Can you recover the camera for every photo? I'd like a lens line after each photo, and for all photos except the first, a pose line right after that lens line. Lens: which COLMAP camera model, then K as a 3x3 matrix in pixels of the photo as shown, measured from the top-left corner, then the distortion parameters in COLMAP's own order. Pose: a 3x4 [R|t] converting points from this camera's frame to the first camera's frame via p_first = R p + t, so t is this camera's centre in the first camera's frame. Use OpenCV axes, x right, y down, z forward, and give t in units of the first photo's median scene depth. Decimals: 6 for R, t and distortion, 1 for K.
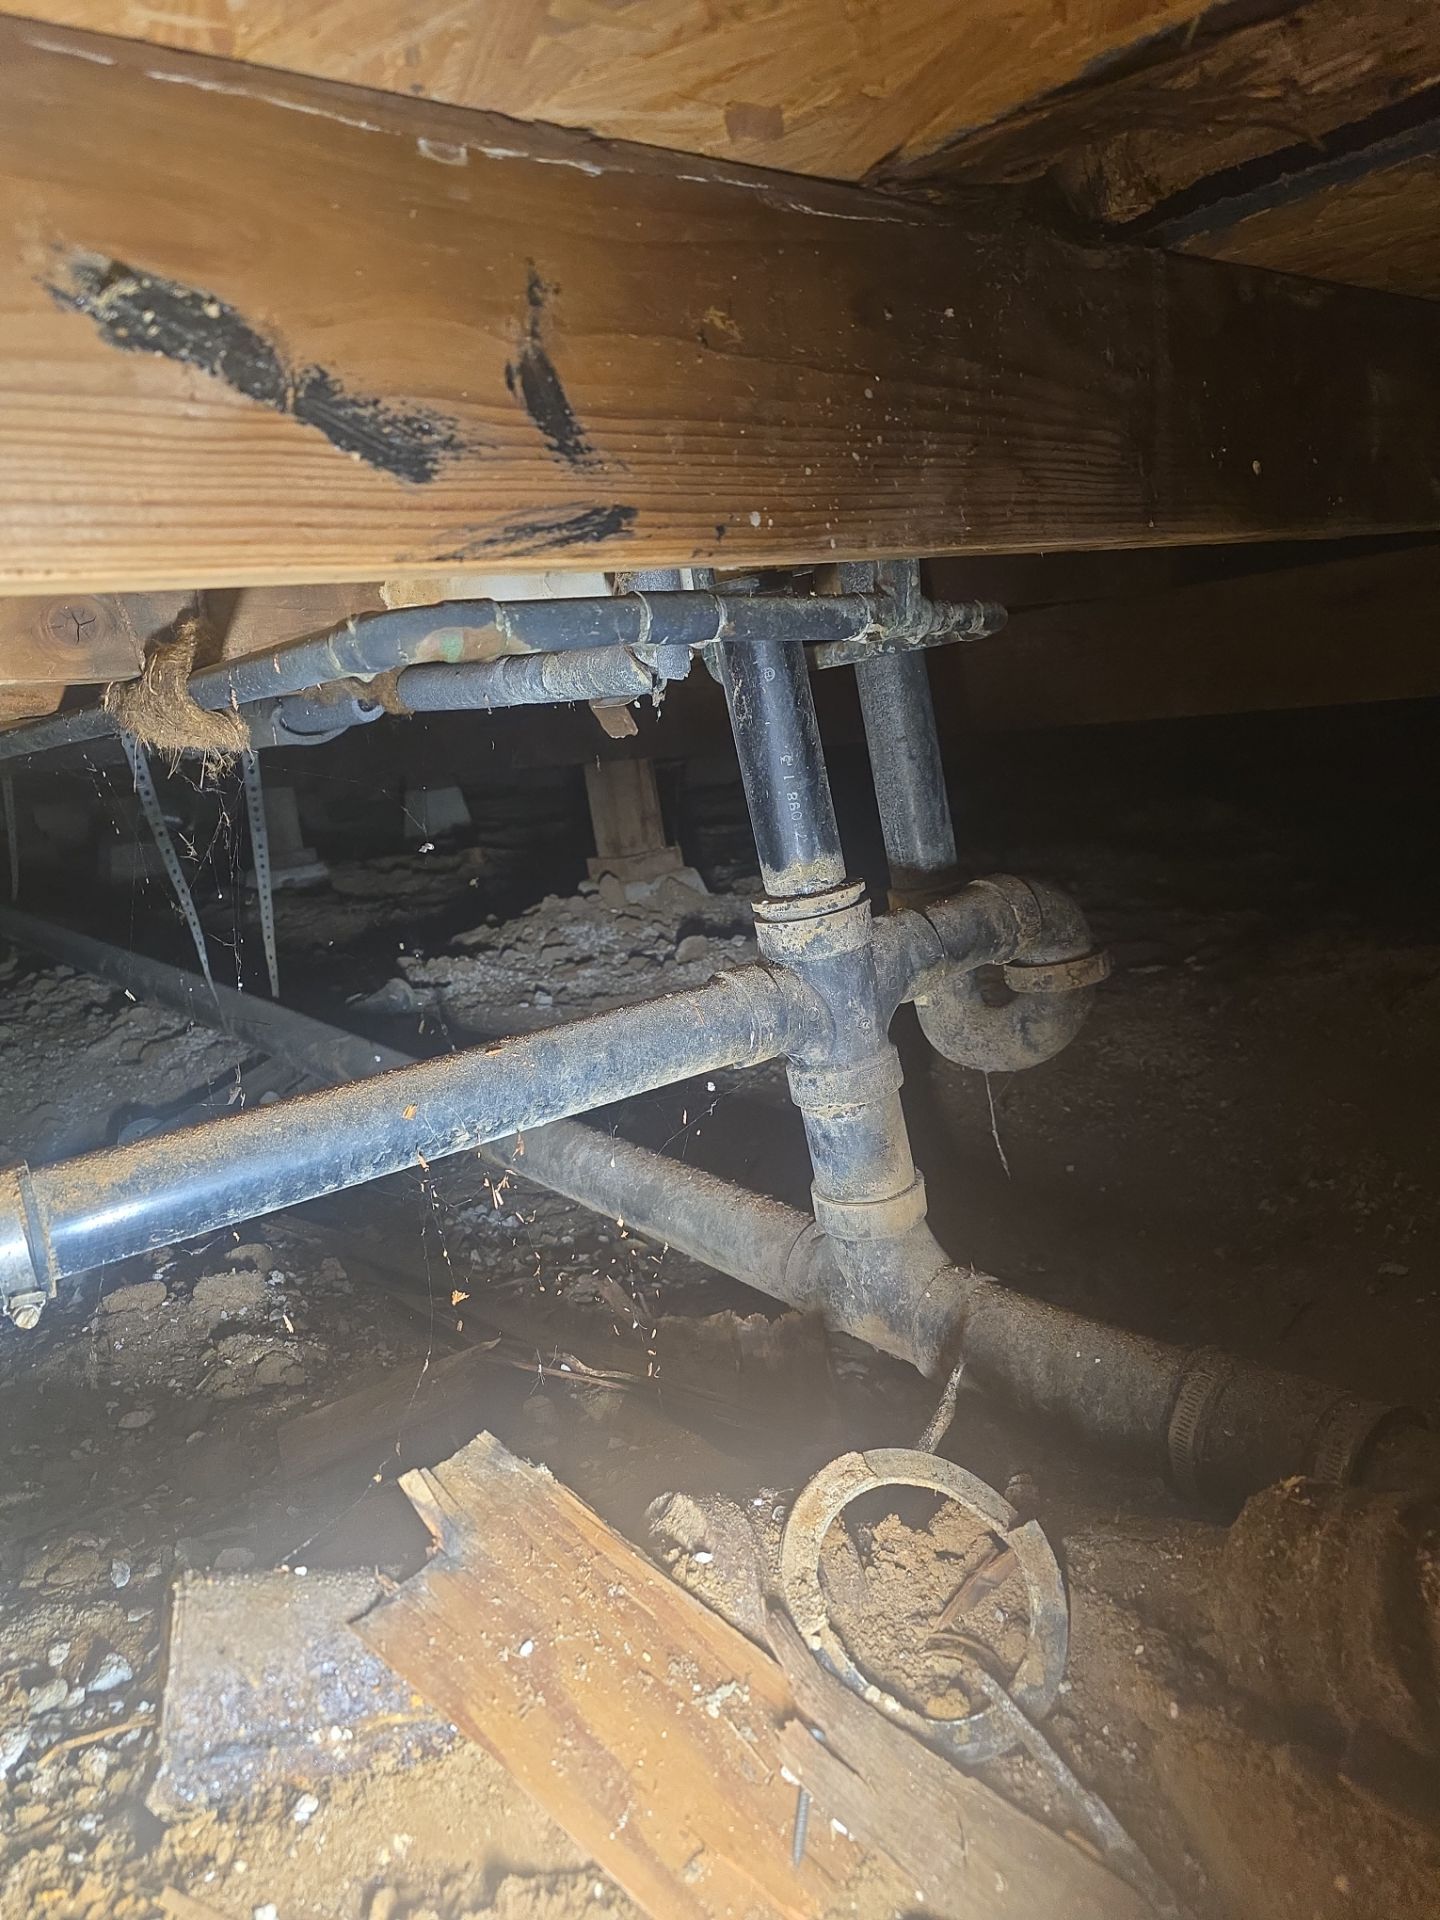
lens RADIAL K [[1316.8, 0, 722.5], [0, 1316.8, 985.0], [0, 0, 1]] dist [0.028270, -0.031153]
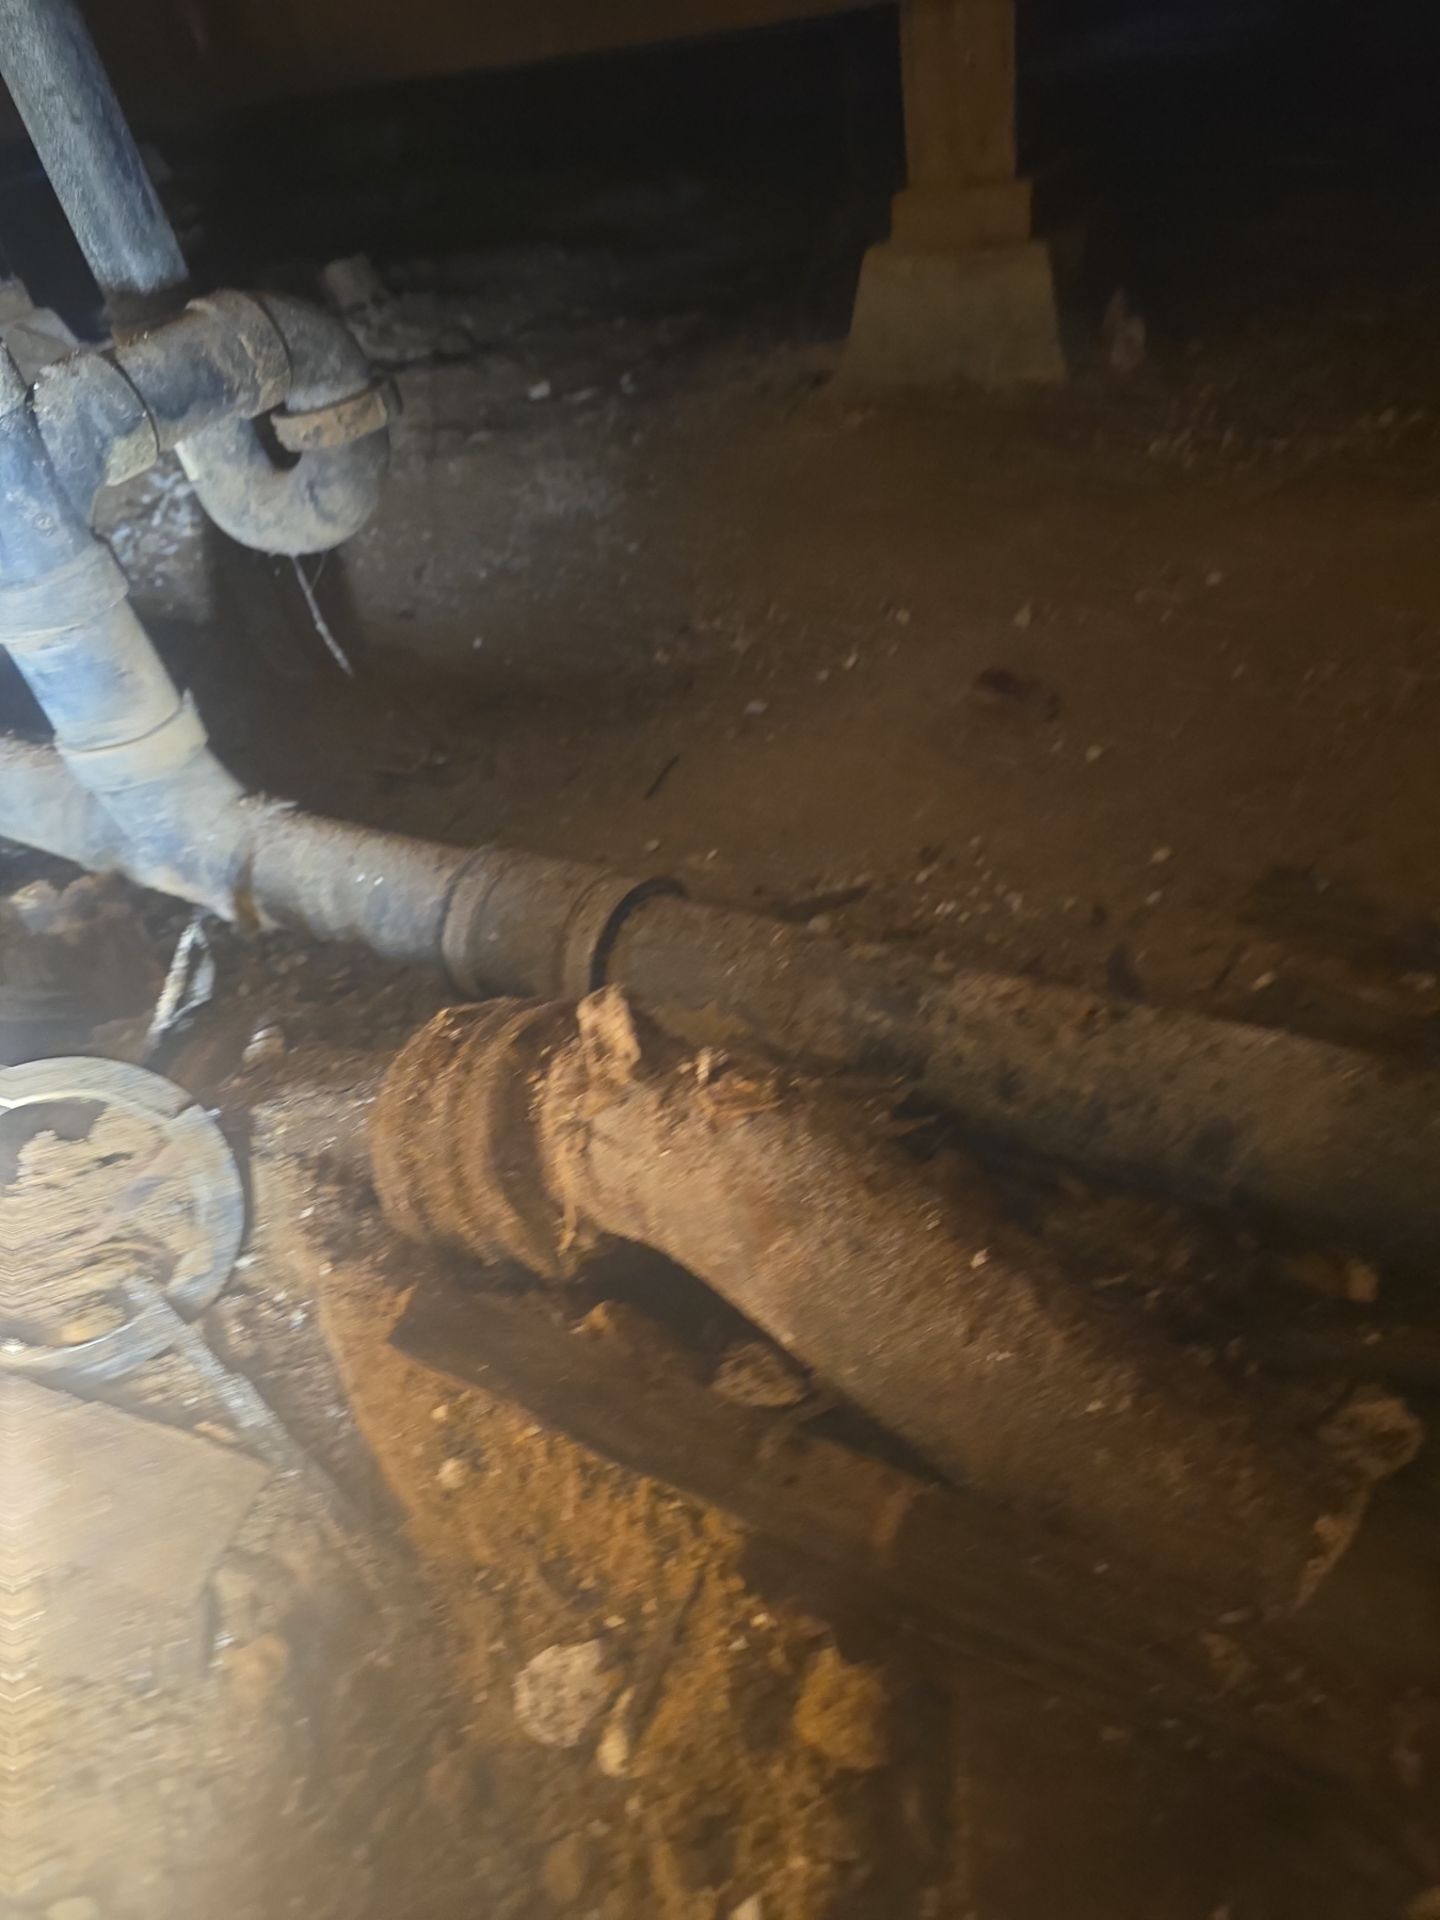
lens RADIAL K [[1316.8, 0, 652.7], [0, 1316.8, 1031.8], [0, 0, 1]] dist [0.028270, -0.031153]
pose [[0.943868, -0.220817, 0.245669, 0.186345], [0.100260, 0.900148, 0.423888, 0.005103], [-0.314741, -0.375463, 0.871760, 0.079485]]
